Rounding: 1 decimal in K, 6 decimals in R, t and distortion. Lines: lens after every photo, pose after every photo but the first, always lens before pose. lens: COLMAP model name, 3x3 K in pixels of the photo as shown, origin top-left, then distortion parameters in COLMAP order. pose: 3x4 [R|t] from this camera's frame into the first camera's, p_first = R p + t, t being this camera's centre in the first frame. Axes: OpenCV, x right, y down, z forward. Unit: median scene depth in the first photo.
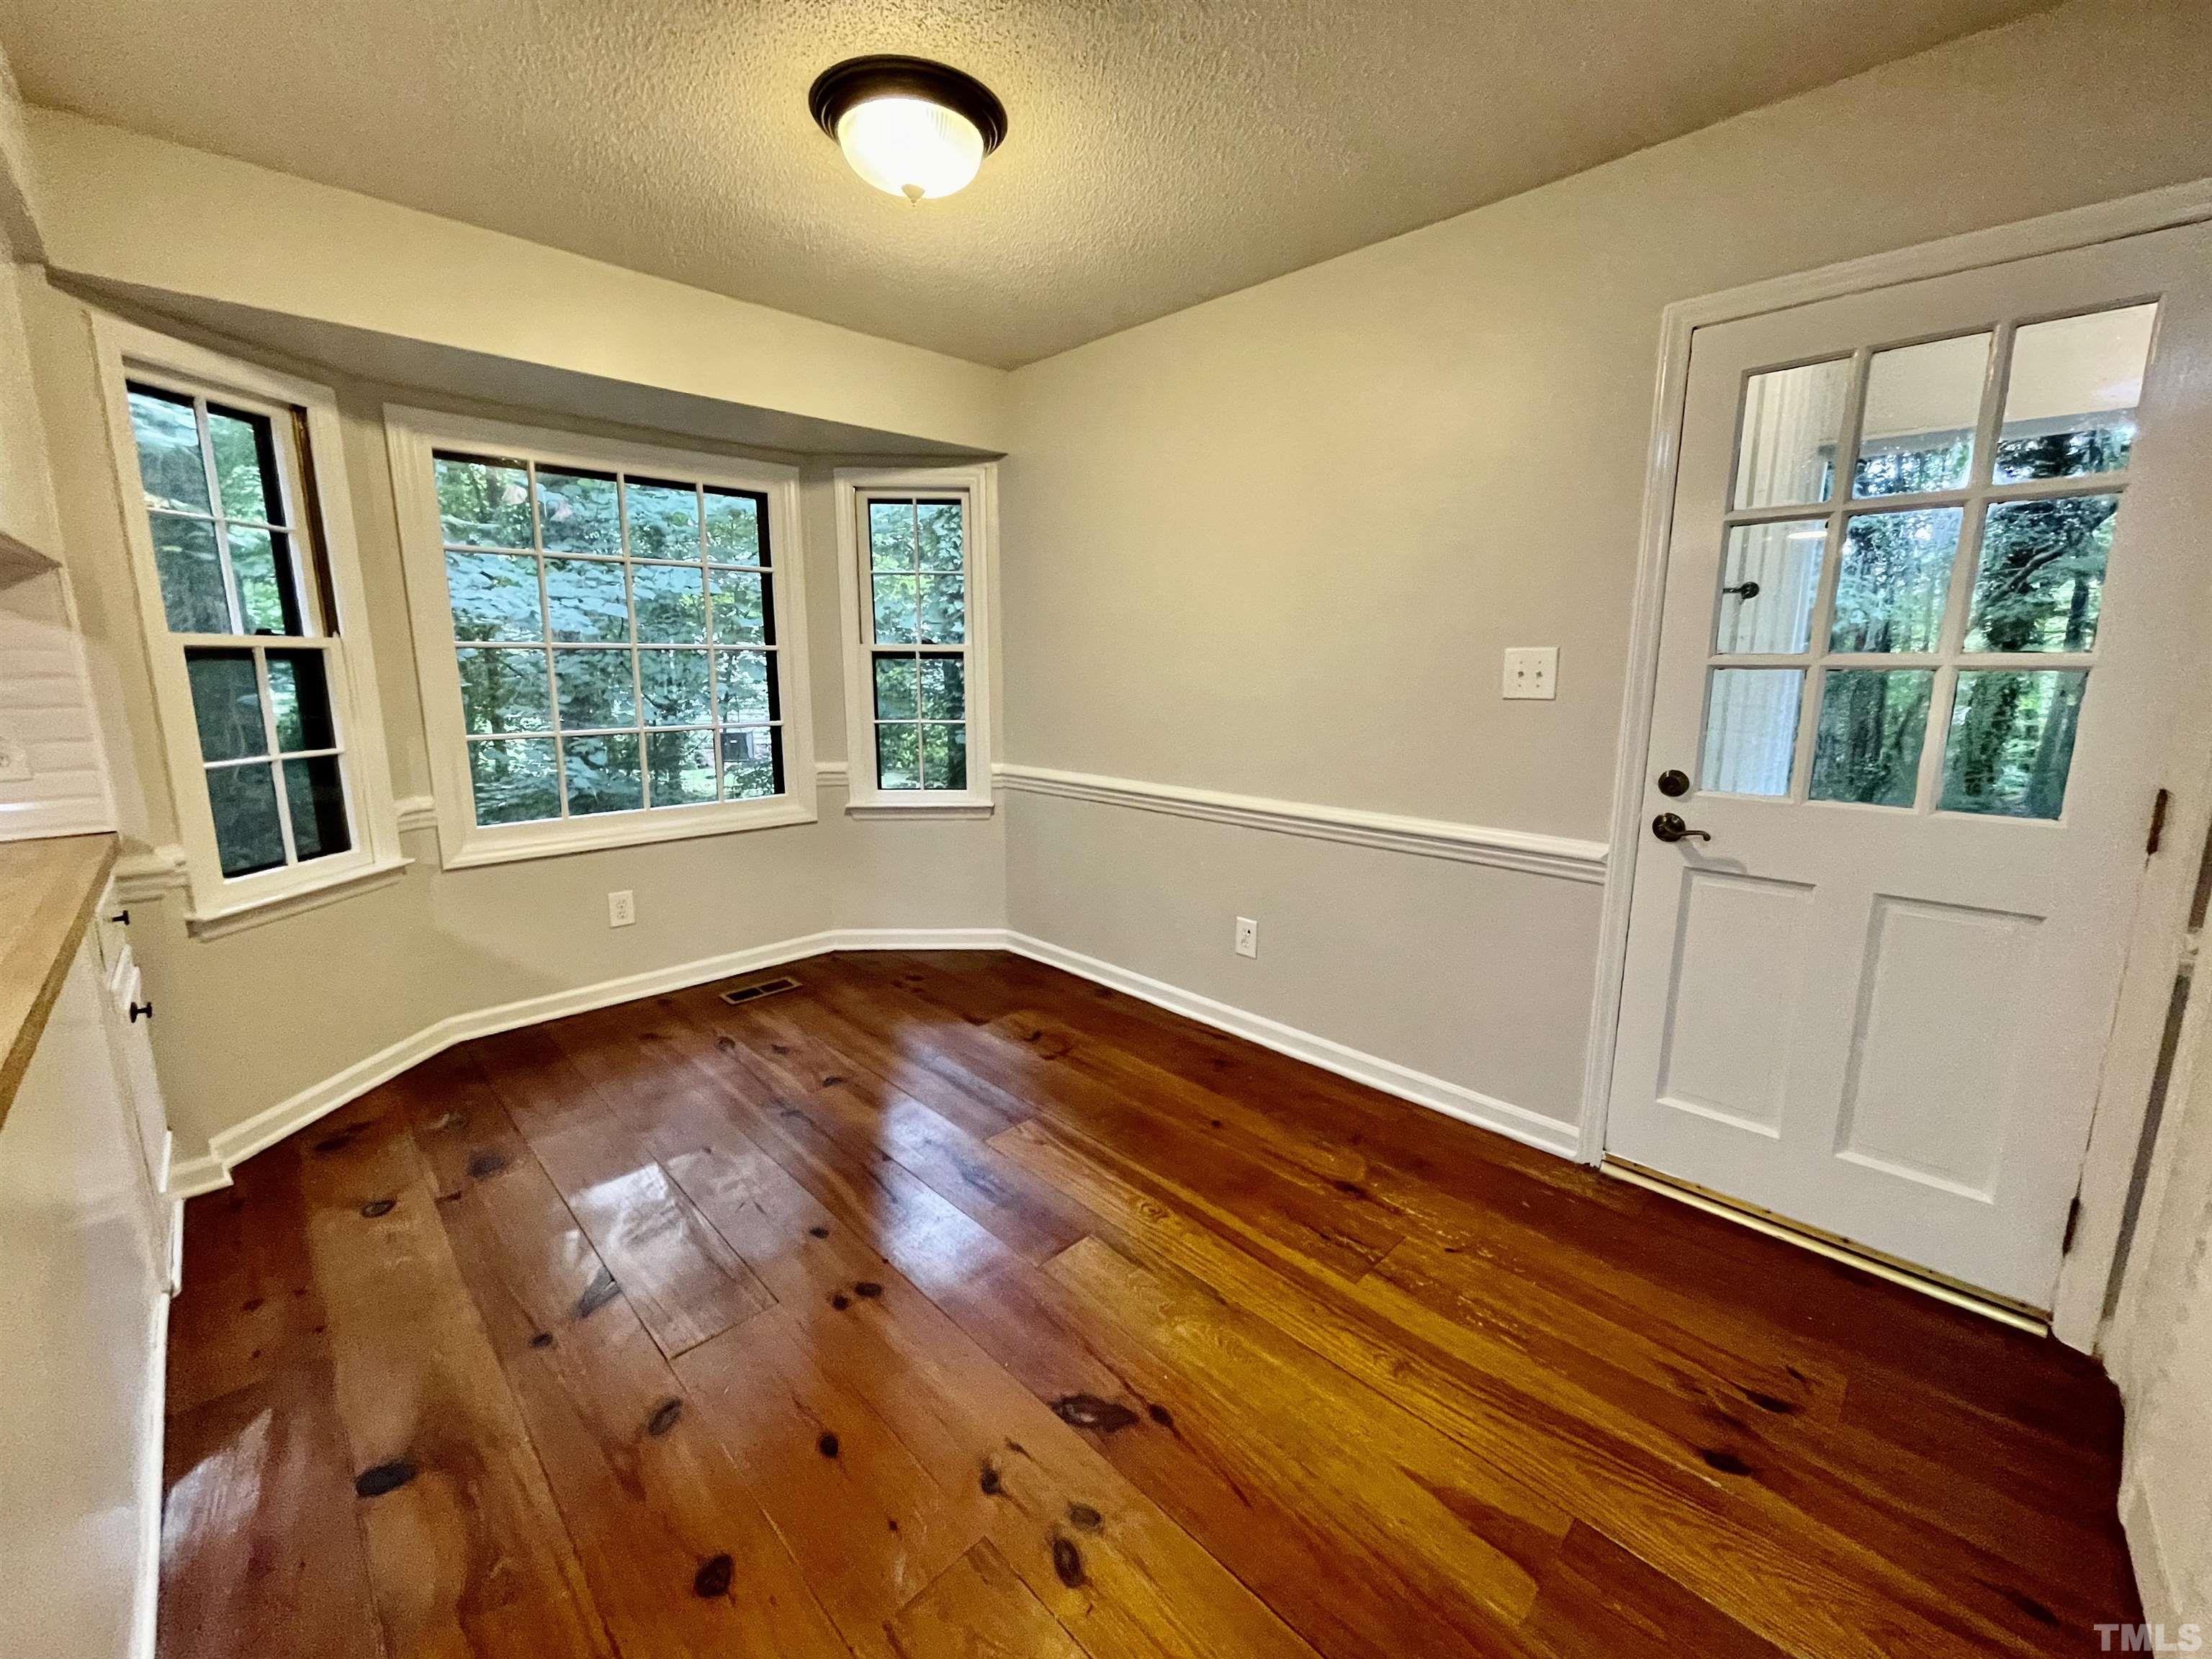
lens RADIAL K [[895.0, 0, 1108.0], [0, 895.0, 819.0], [0, 0, 1]] dist [0.000898, -0.000094]
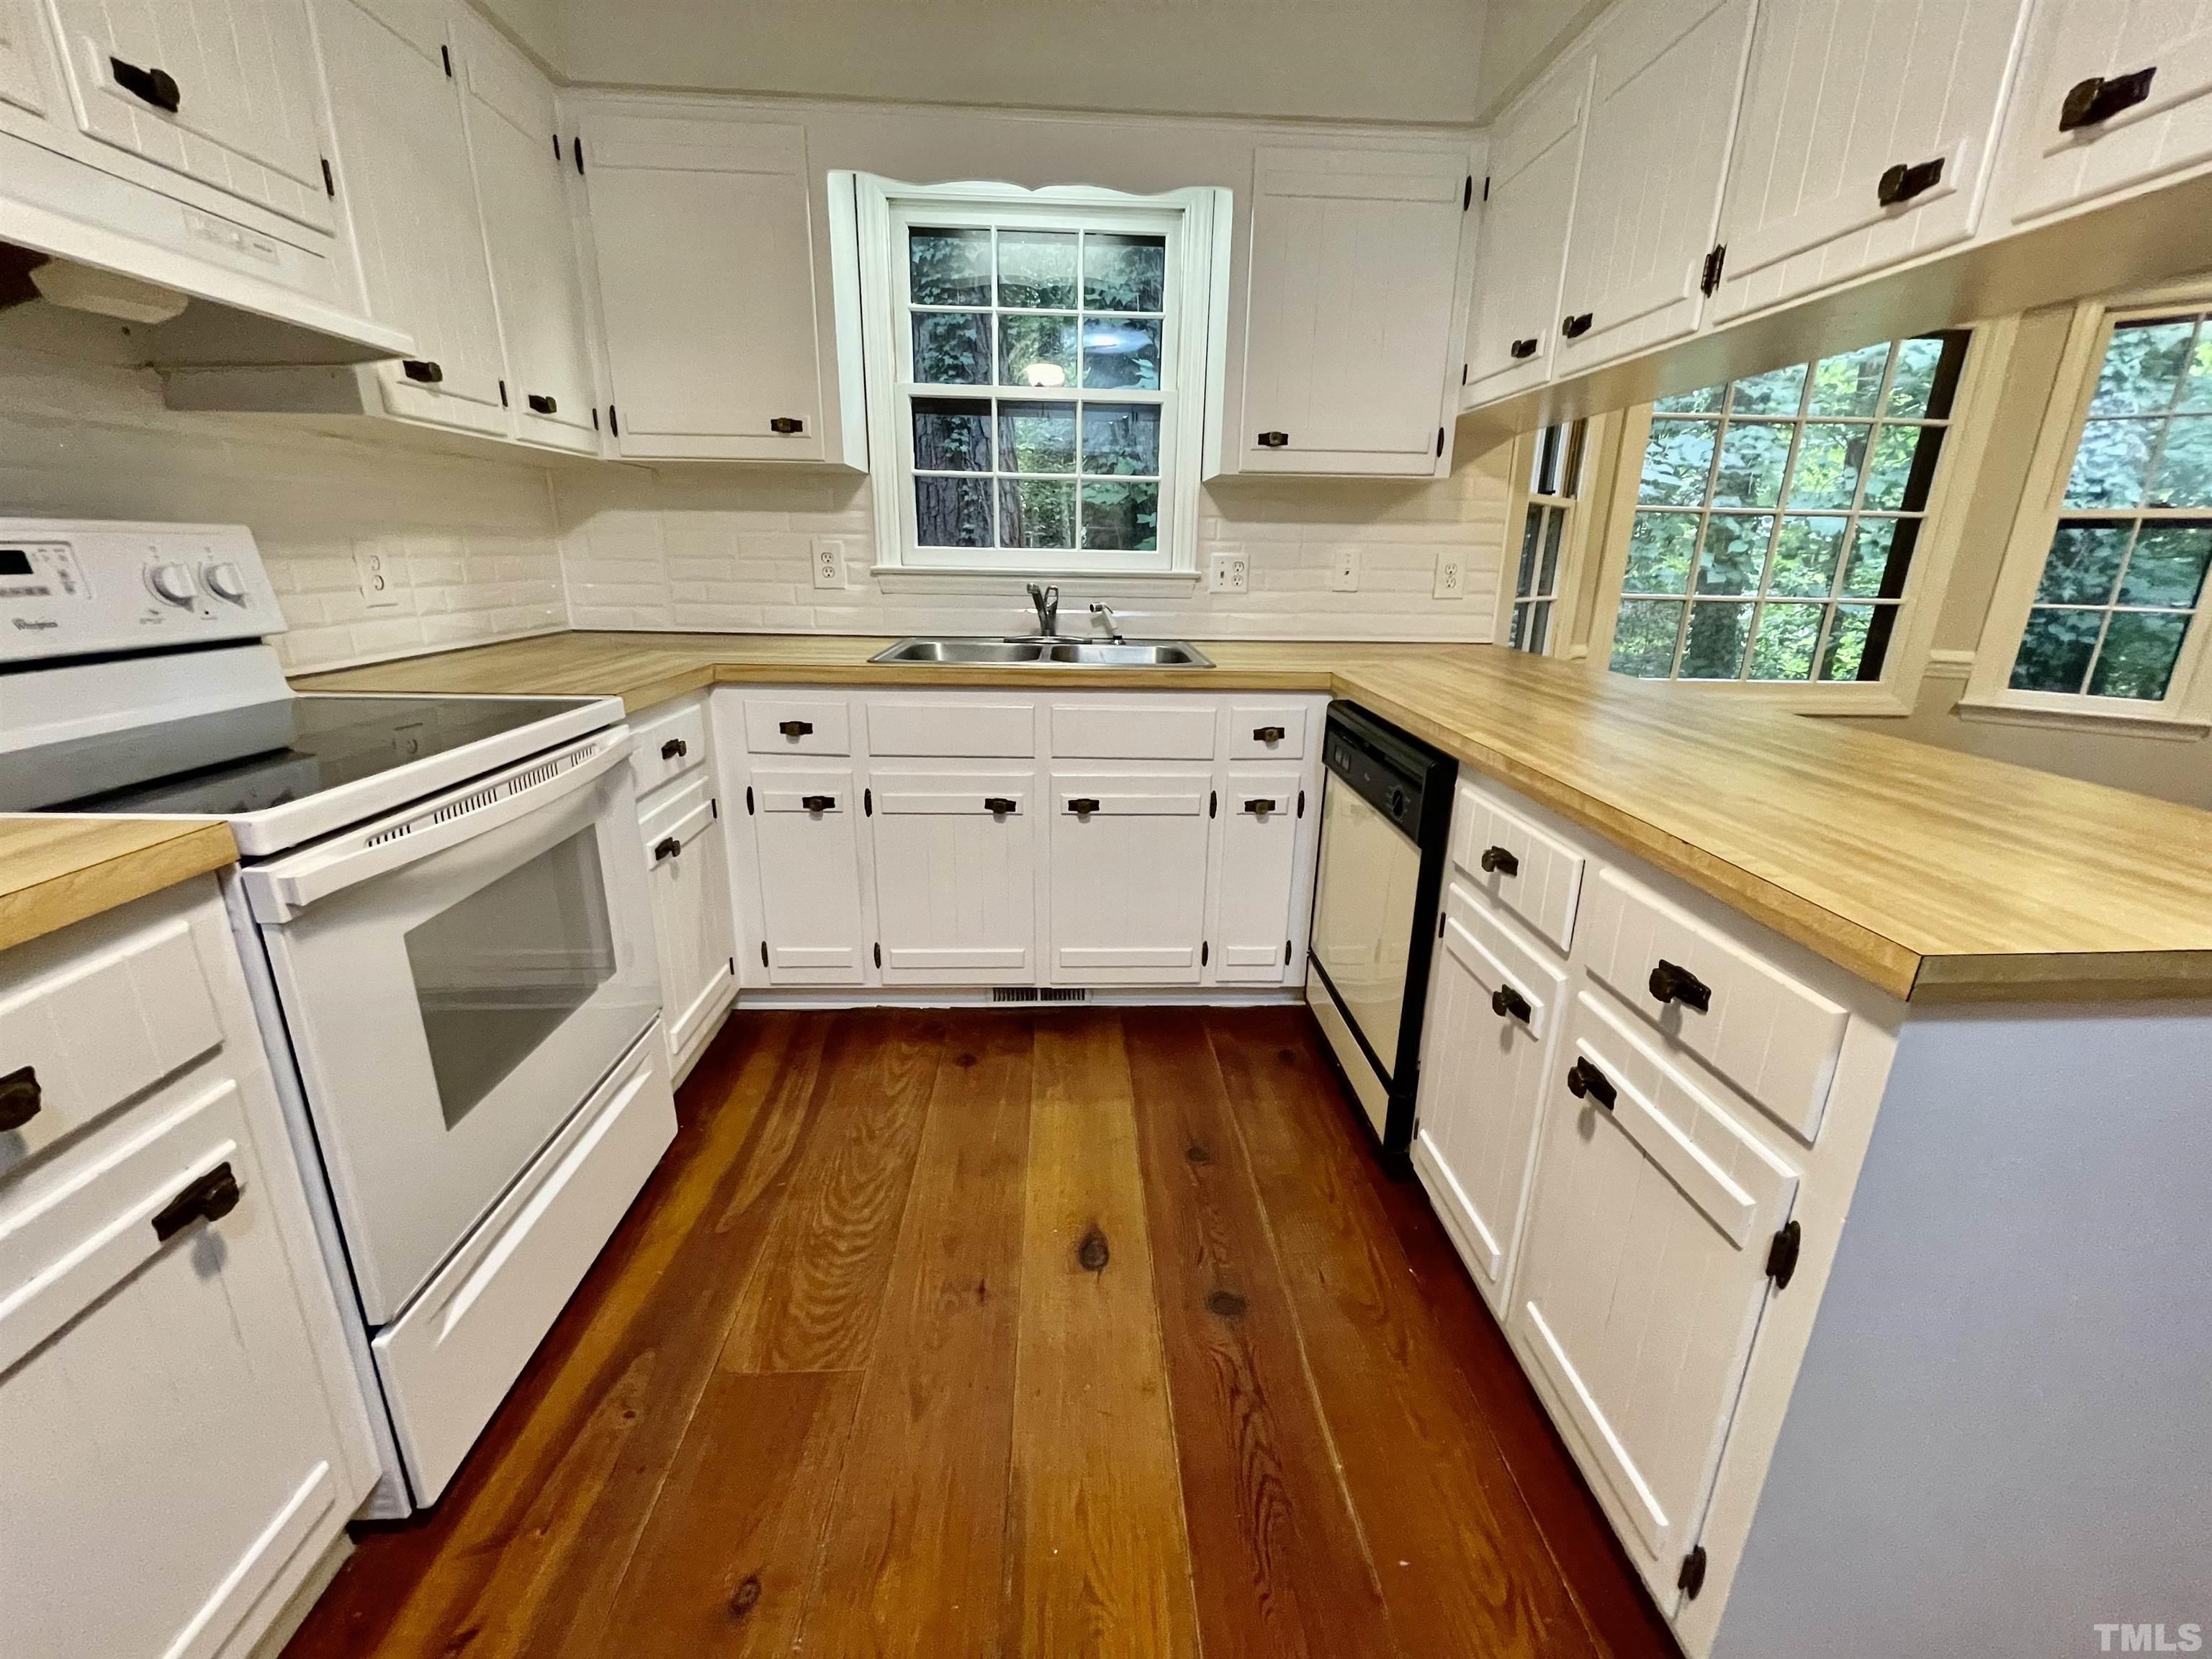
lens RADIAL K [[889.4, 0, 1106.0], [0, 889.4, 820.0], [0, 0, 1]] dist [-0.001176, -0.000012]
pose [[0.745193, 0.203420, -0.635065, -0.584985], [-0.137761, 0.978755, 0.151859, 0.138556], [0.652464, -0.025677, 0.757385, -0.345571]]
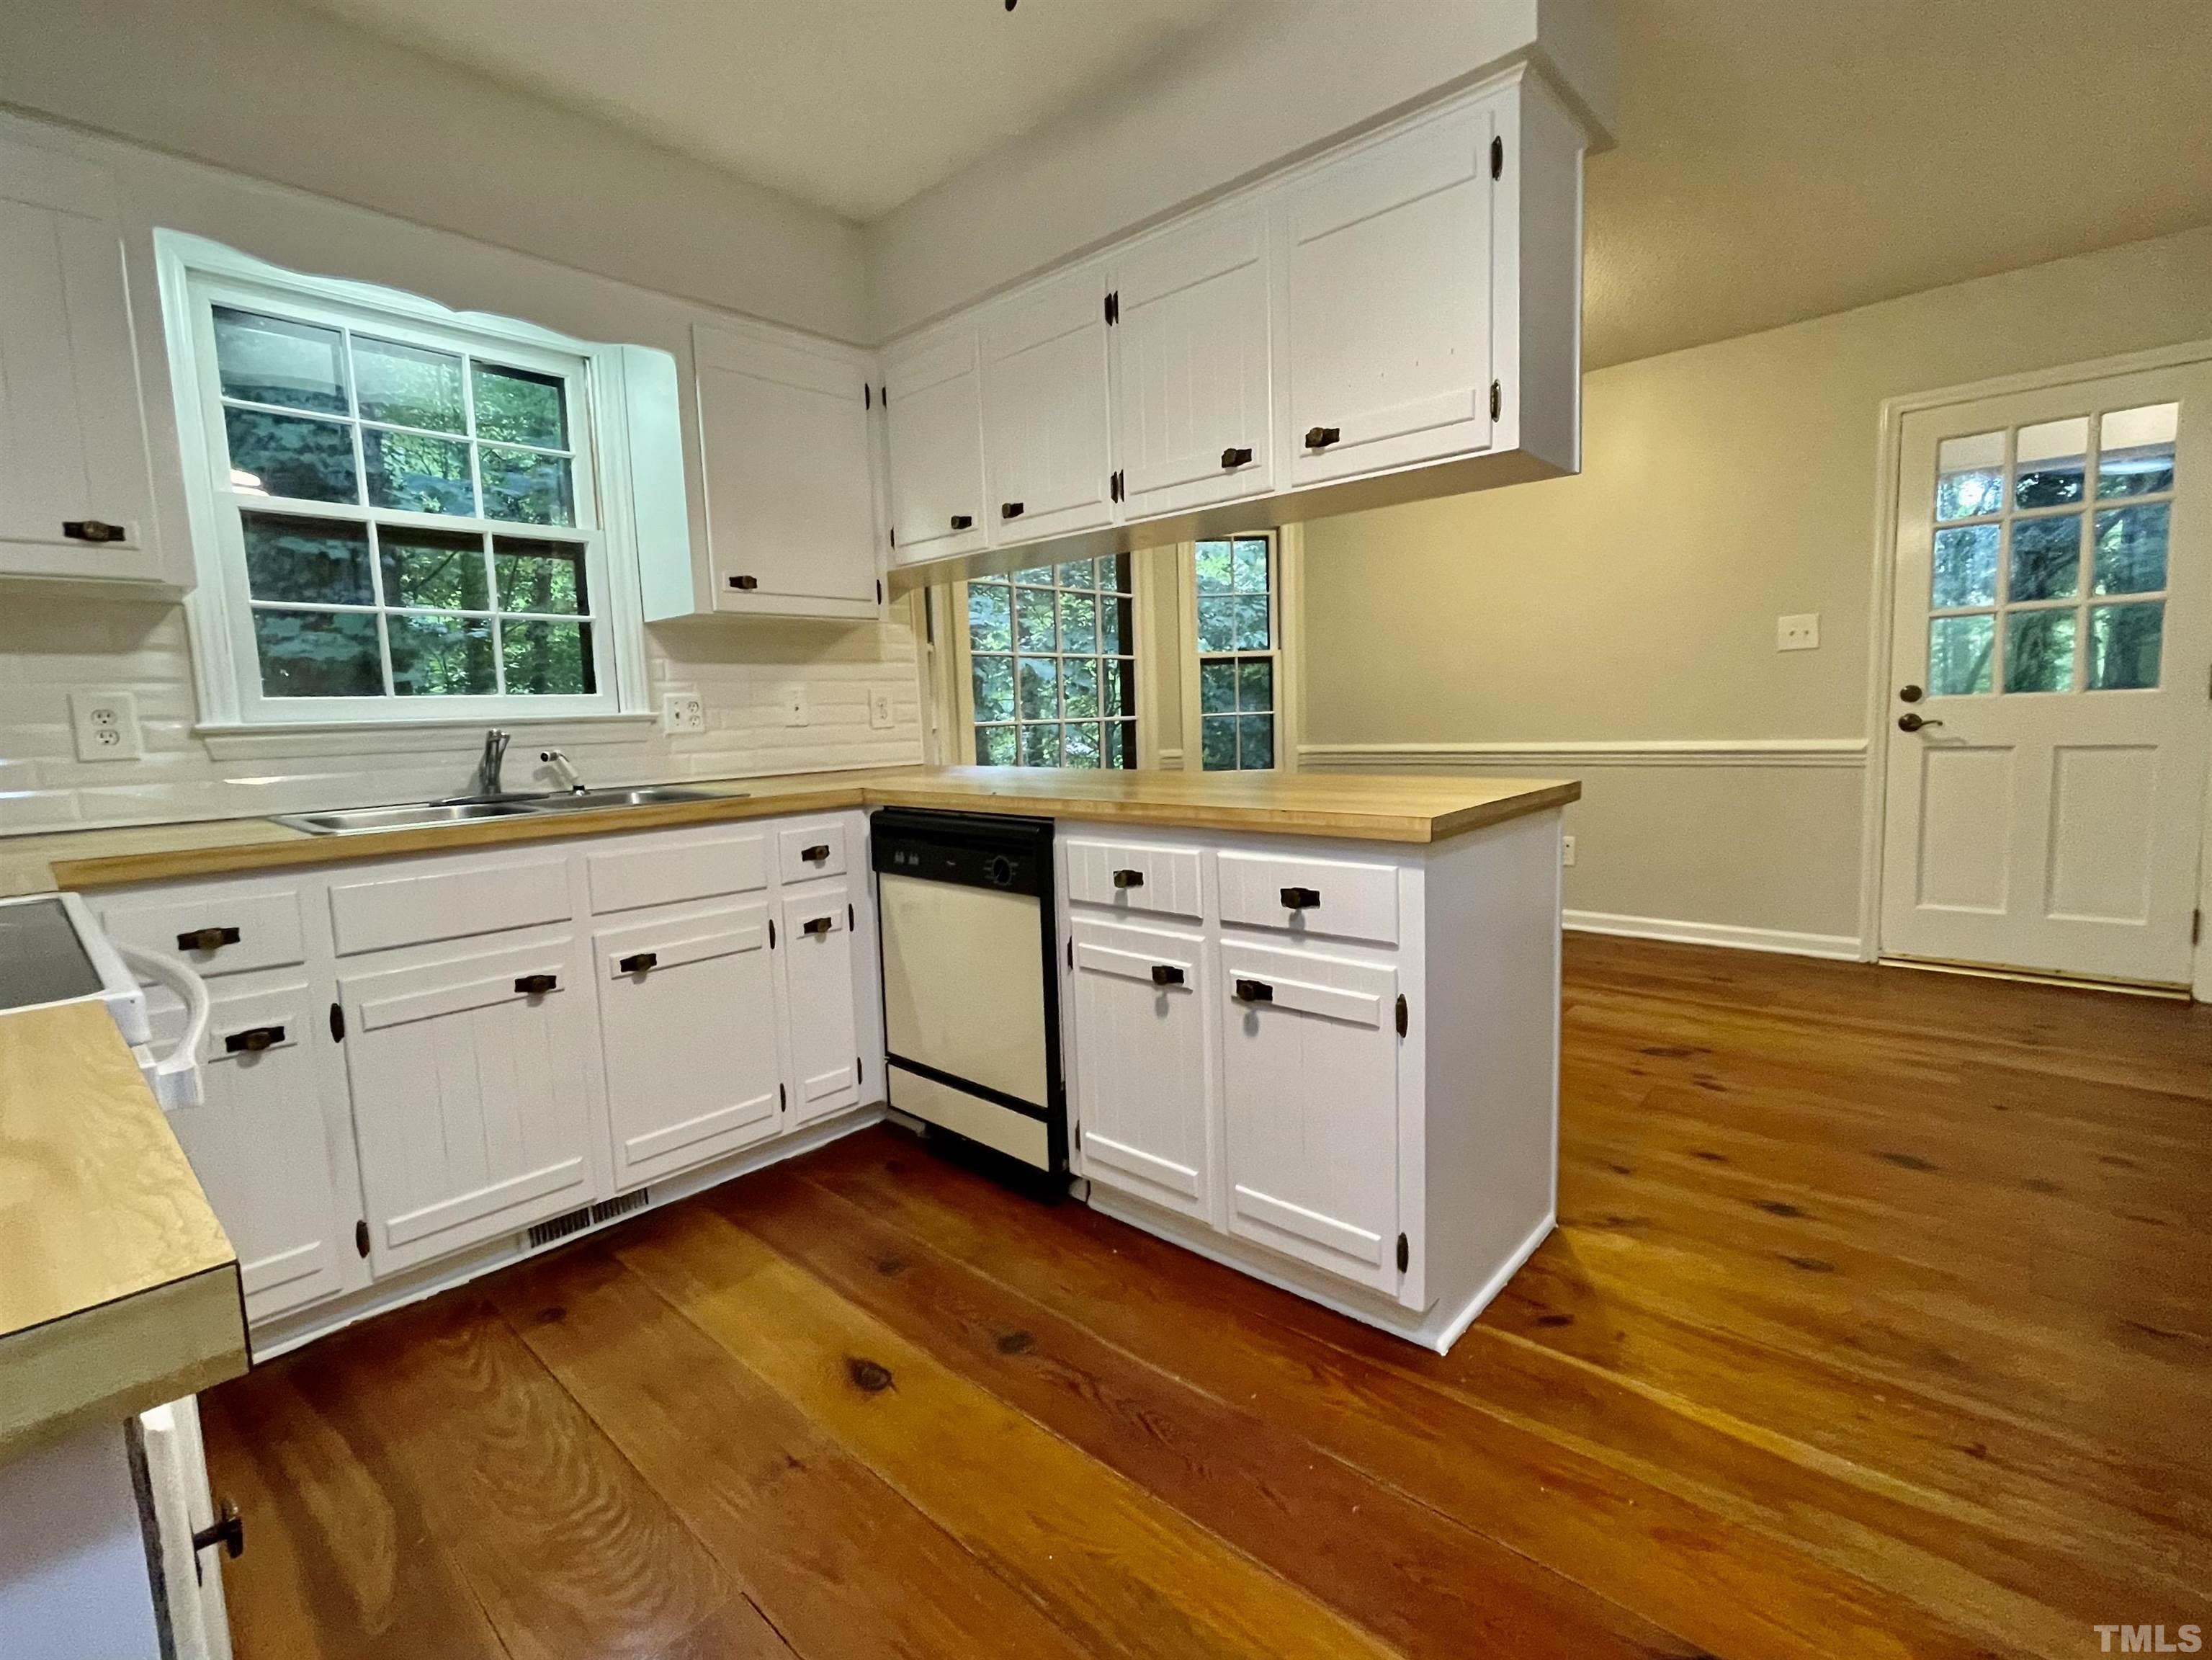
lens RADIAL K [[1010.7, 0, 1102.9], [0, 1010.7, 820.4], [0, 0, 1]] dist [0.001123, 0.000287]
pose [[0.997755, -0.044082, 0.050408, -0.818228], [0.047894, 0.995871, -0.077117, 0.233385], [-0.046801, 0.079358, 0.995747, -0.627509]]
